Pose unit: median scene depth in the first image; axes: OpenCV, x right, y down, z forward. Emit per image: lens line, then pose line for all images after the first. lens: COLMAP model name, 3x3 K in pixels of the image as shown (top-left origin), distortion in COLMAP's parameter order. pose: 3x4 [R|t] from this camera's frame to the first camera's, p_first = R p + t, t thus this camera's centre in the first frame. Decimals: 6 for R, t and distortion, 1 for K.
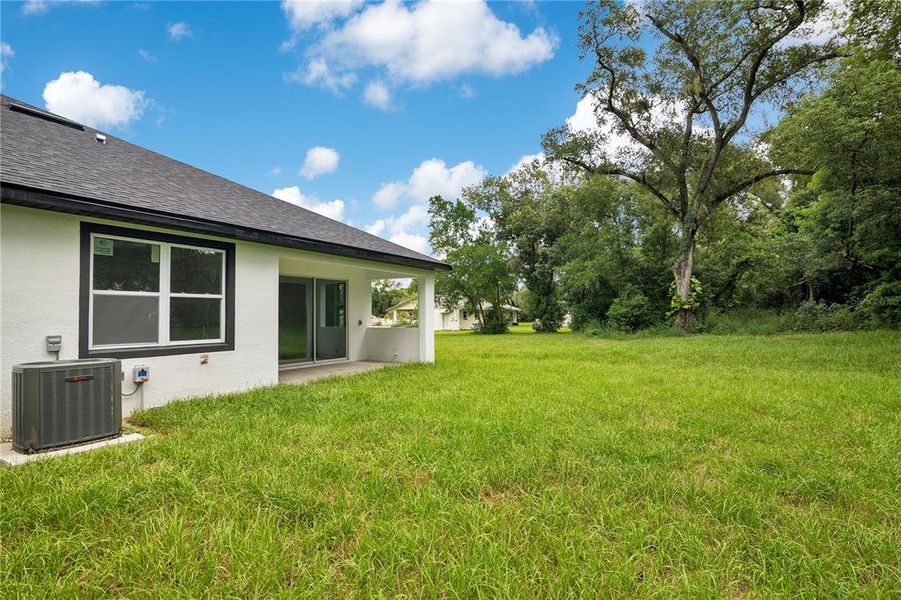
lens RADIAL K [[413.4, 0, 444.1], [0, 413.4, 308.1], [0, 0, 1]] dist [-0.019329, -0.000112]
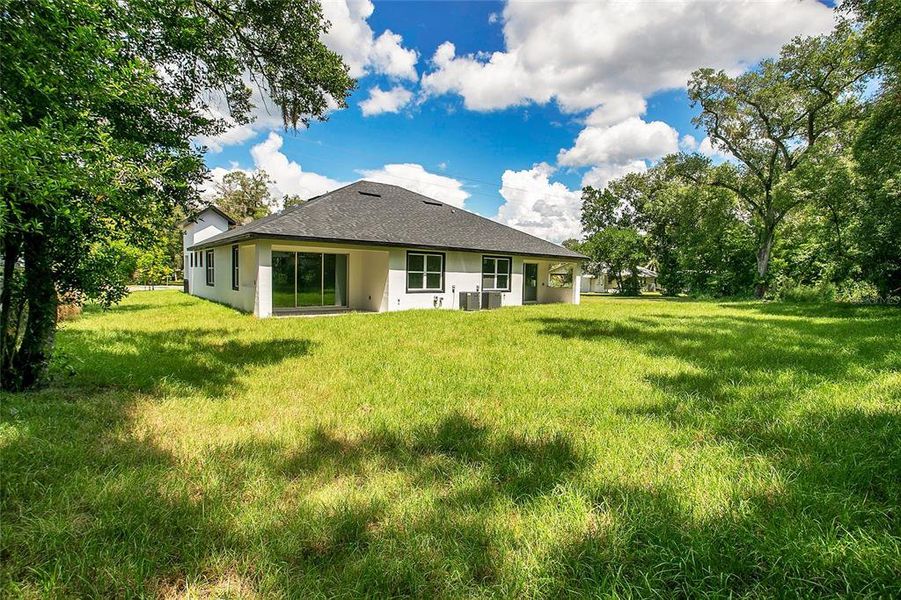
lens RADIAL K [[430.0, 0, 453.3], [0, 430.0, 296.4], [0, 0, 1]] dist [-0.058731, 0.000387]
pose [[0.948806, 0.040517, -0.313249, 0.015050], [-0.020034, 0.997461, 0.068334, -0.016576], [0.315222, -0.058560, 0.947209, -0.466046]]
